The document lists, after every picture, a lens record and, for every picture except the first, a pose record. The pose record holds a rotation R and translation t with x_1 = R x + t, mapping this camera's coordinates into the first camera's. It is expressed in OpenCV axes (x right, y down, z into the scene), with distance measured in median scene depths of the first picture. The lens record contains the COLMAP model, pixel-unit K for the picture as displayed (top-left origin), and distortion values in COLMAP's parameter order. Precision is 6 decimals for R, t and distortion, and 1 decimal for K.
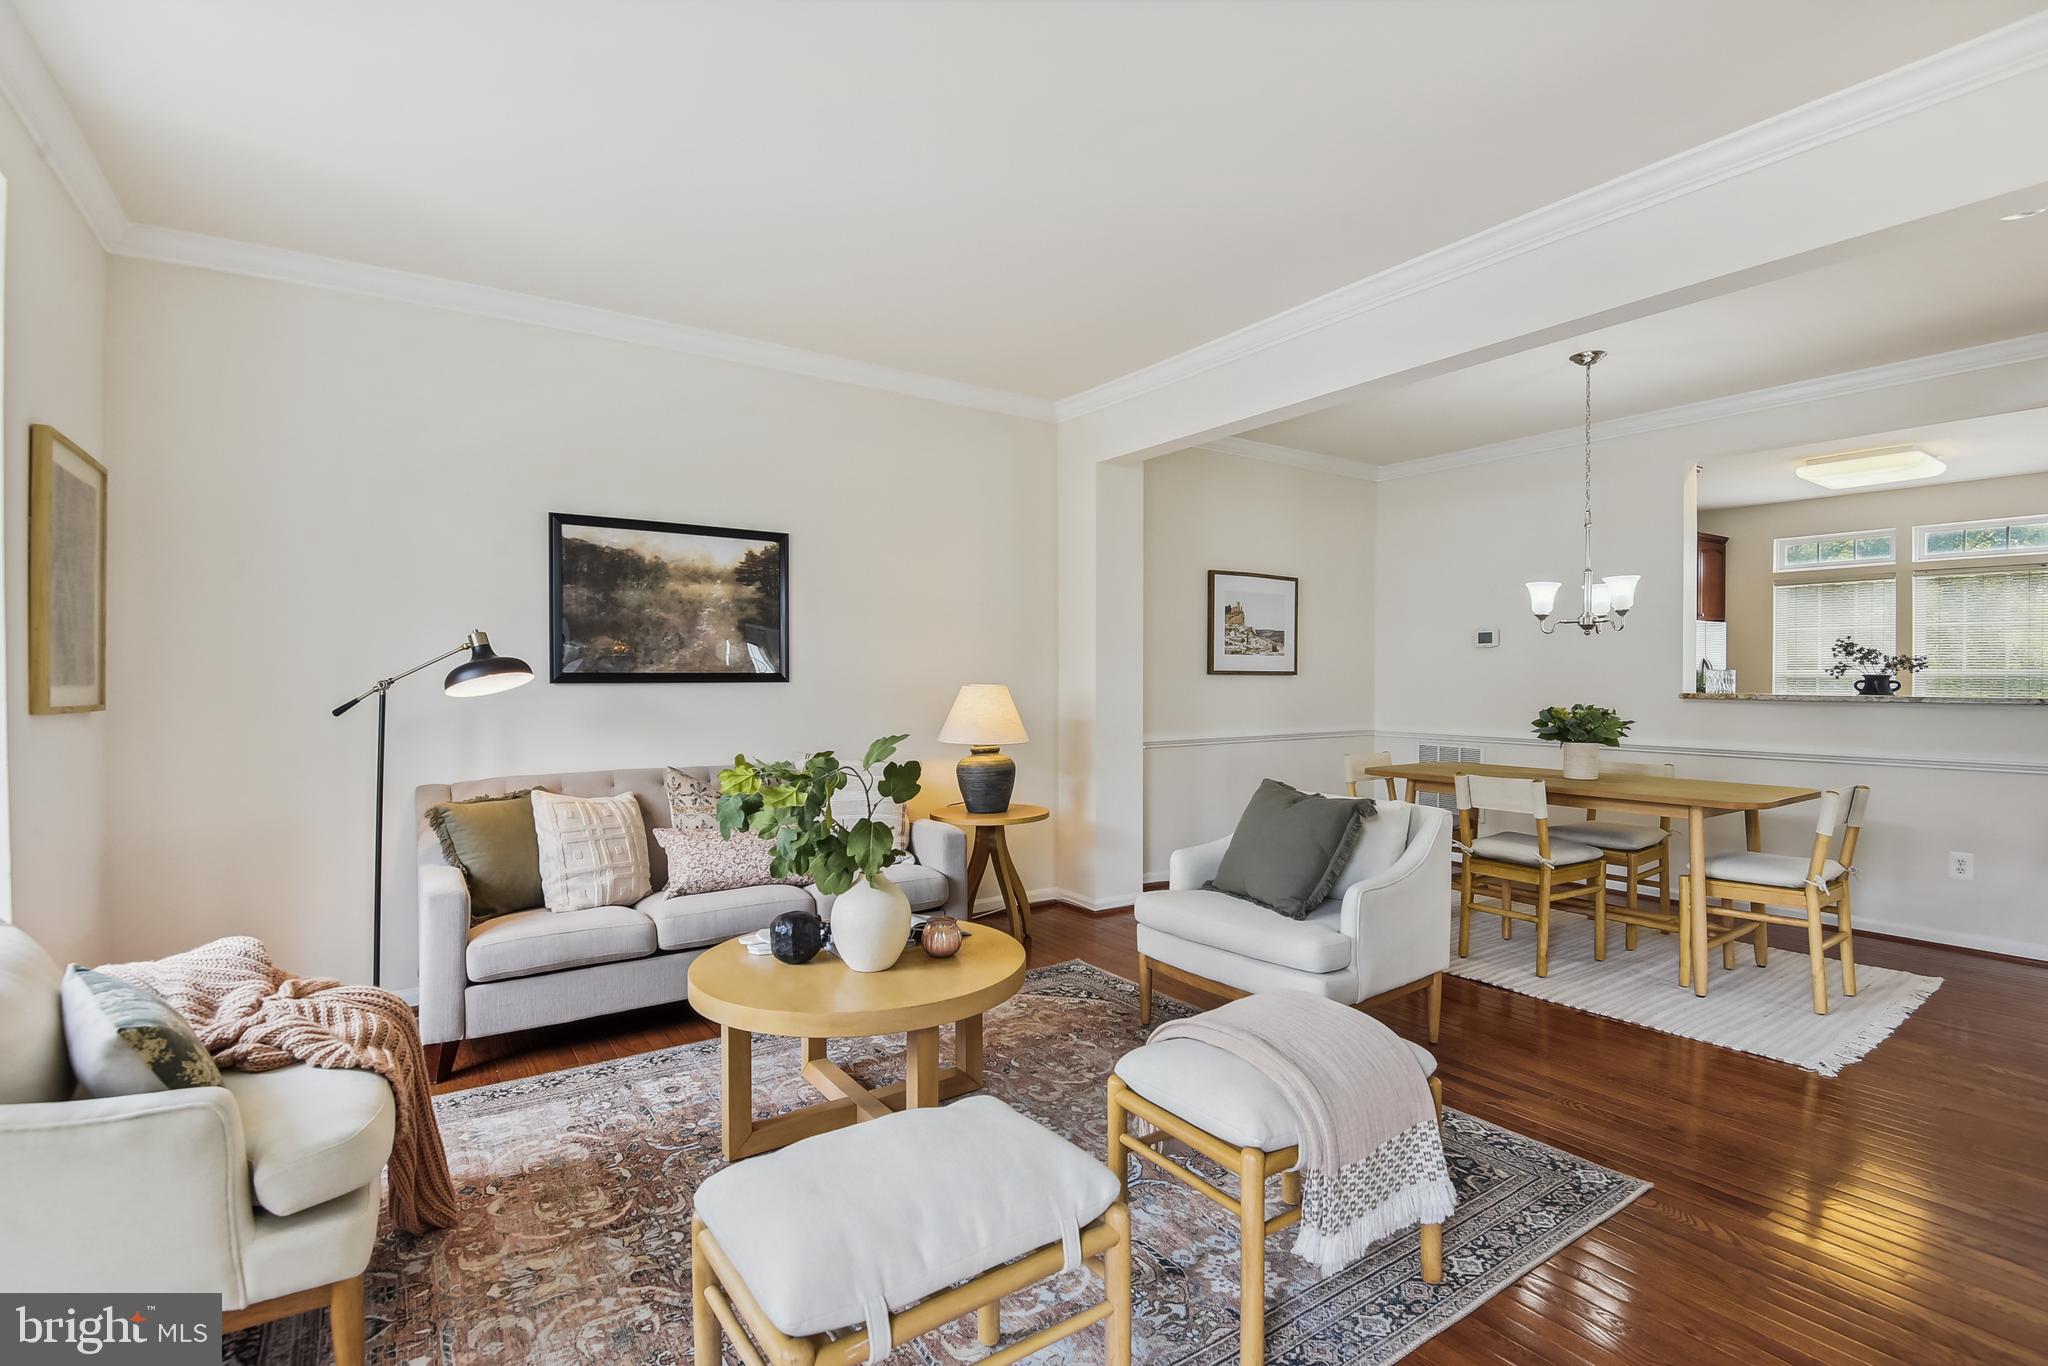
lens RADIAL K [[950.1, 0, 1015.1], [0, 950.1, 684.4], [0, 0, 1]] dist [-0.000138, -0.018302]
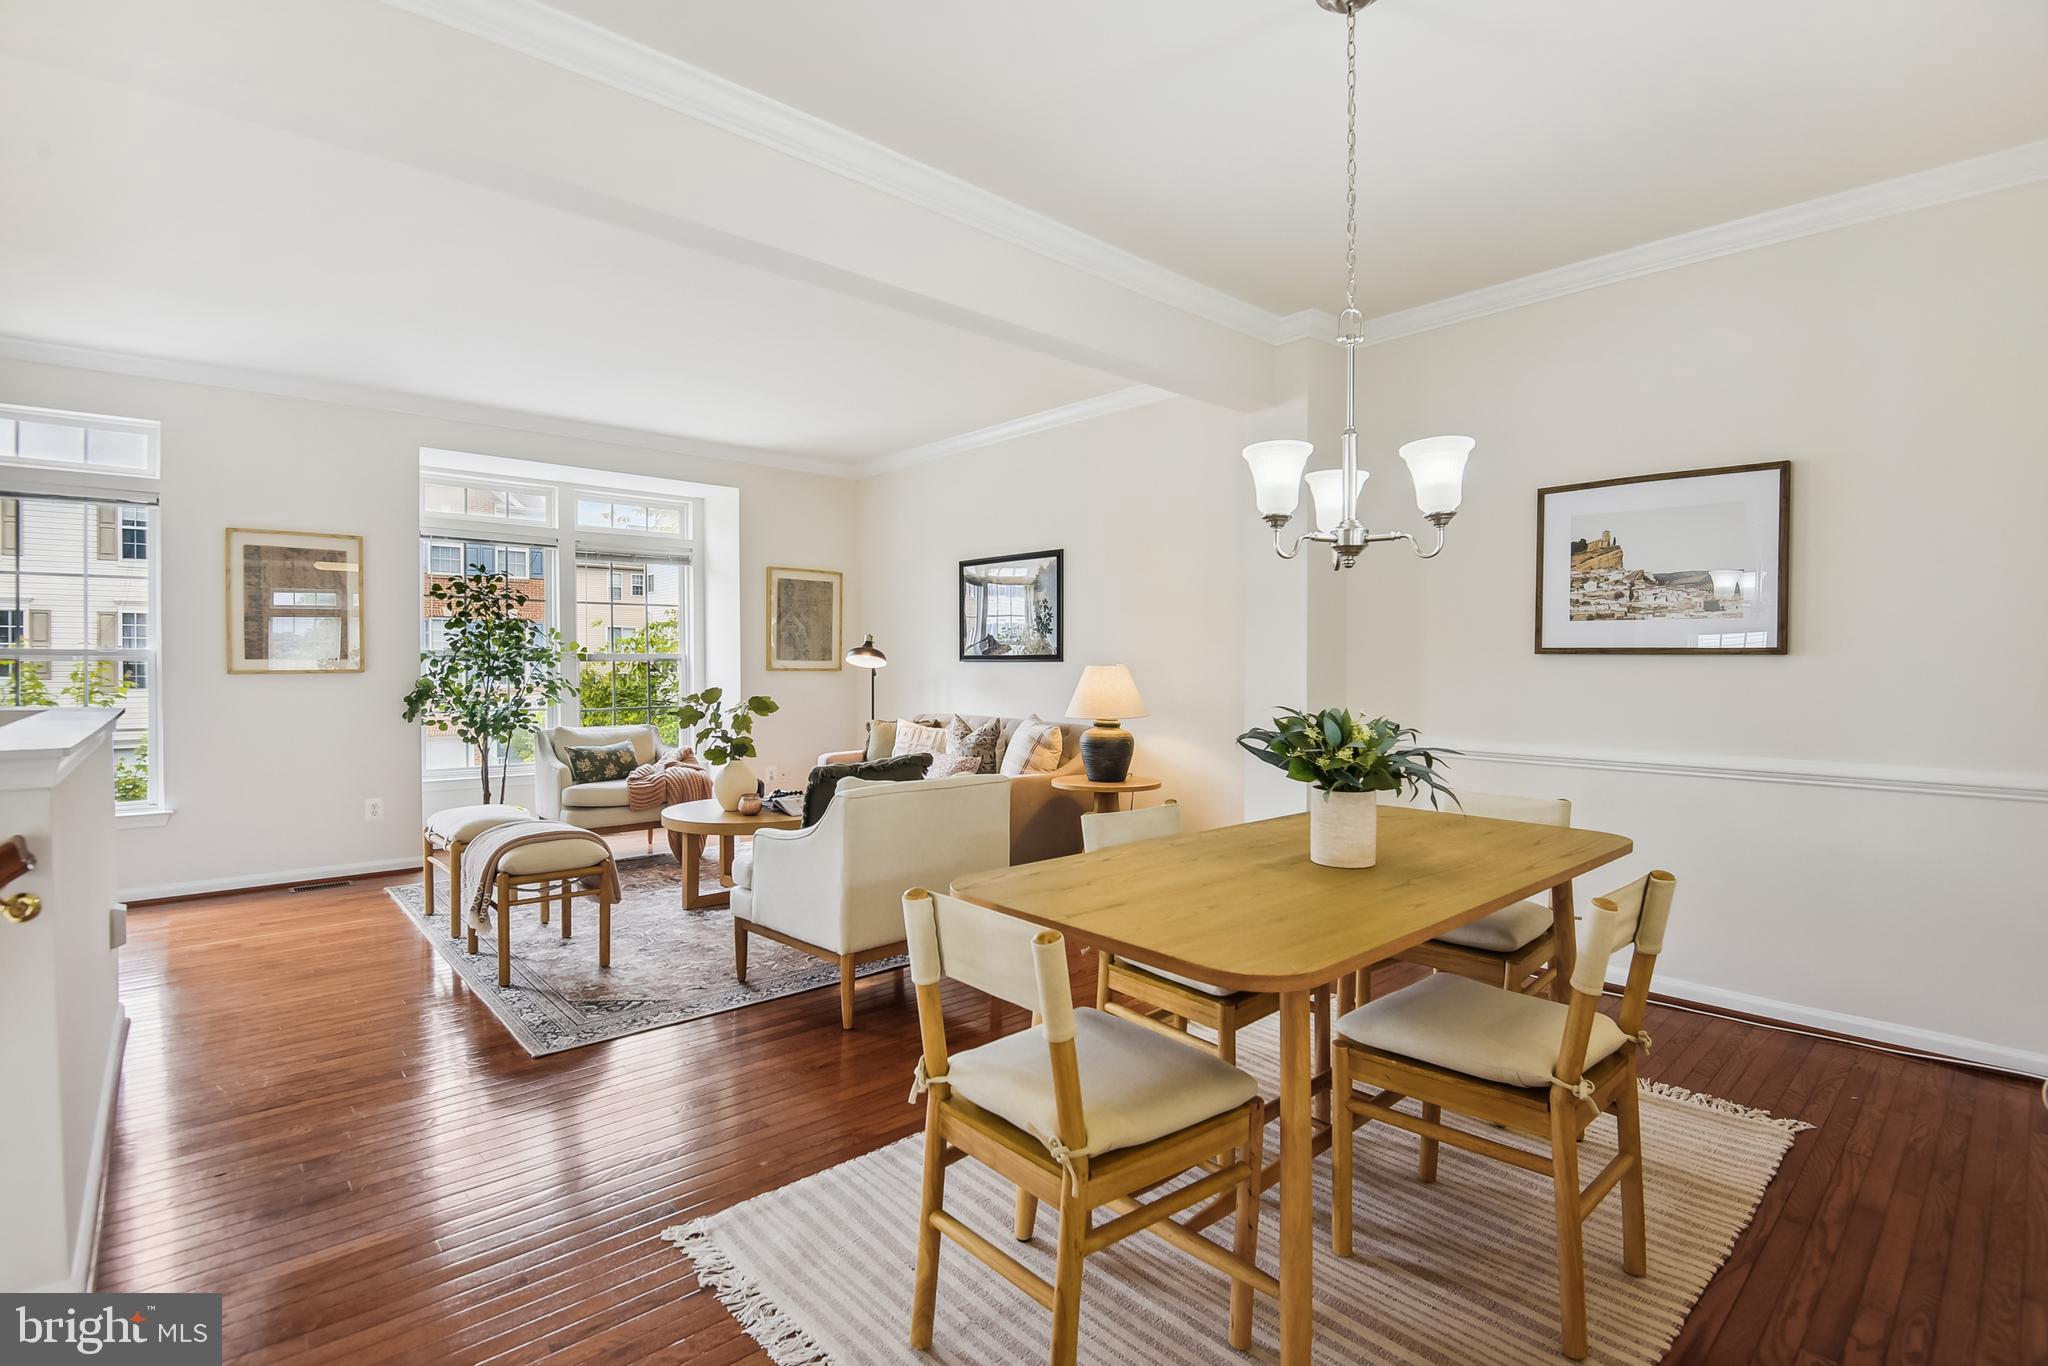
lens RADIAL K [[943.4, 0, 1024.8], [0, 943.4, 672.9], [0, 0, 1]] dist [-0.000625, -0.024991]
pose [[0.142508, 0.014455, -0.989688, 0.876751], [-0.009895, 0.999864, 0.013179, -0.002876], [0.989744, 0.007915, 0.142632, 0.639532]]
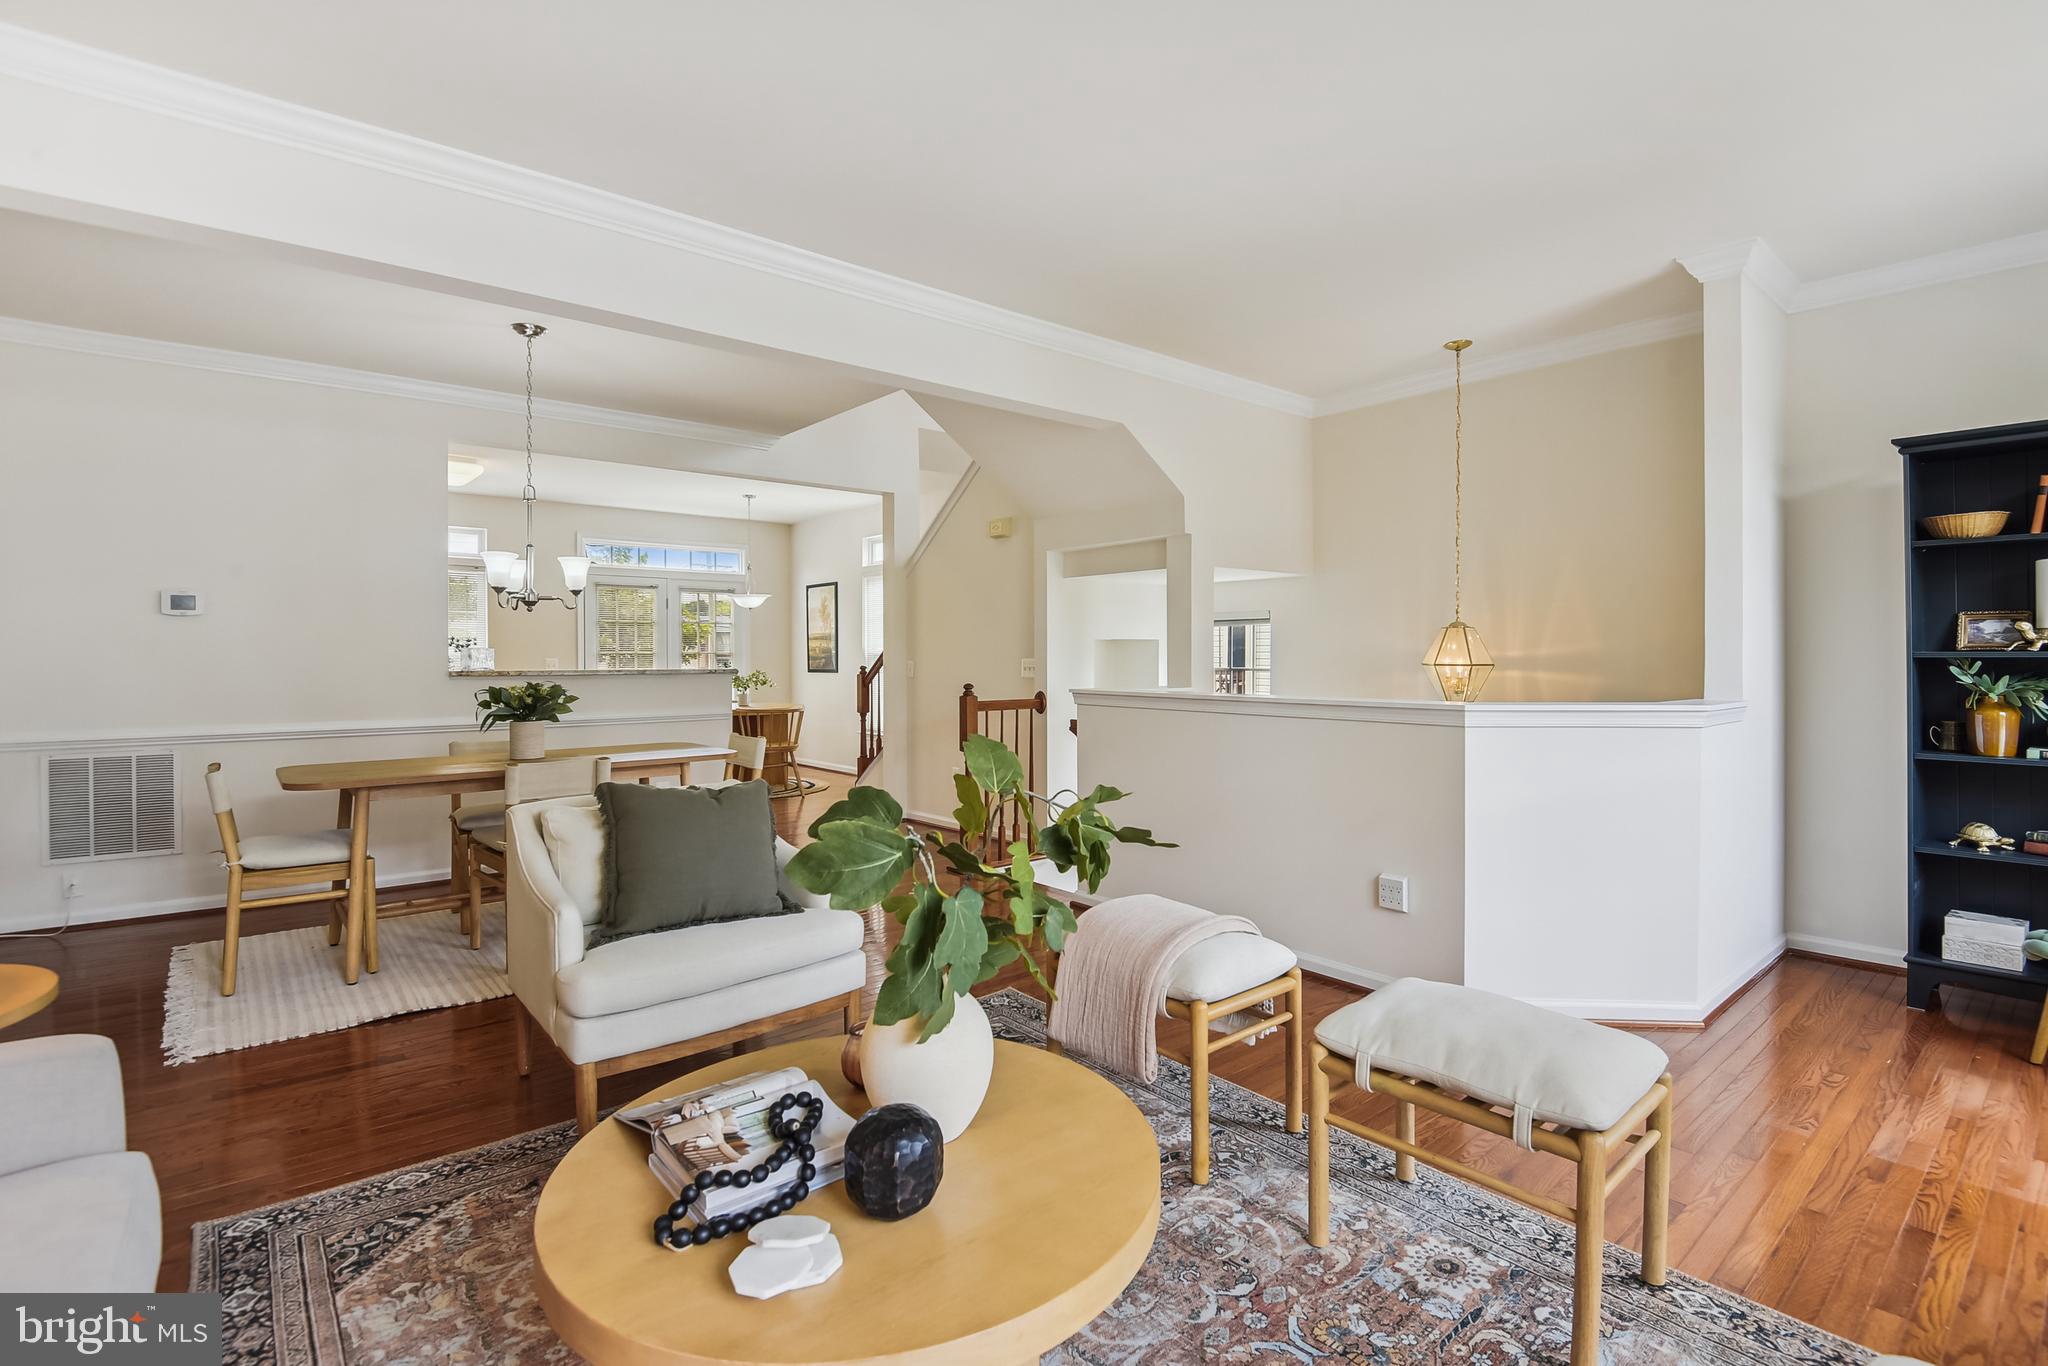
lens RADIAL K [[943.4, 0, 1024.8], [0, 943.4, 672.9], [0, 0, 1]] dist [-0.000625, -0.024991]
pose [[-0.105664, -0.023786, 0.994117, -0.353714], [0.011536, 0.999617, 0.025144, -0.004873], [-0.994335, 0.014125, -0.105349, 0.484957]]
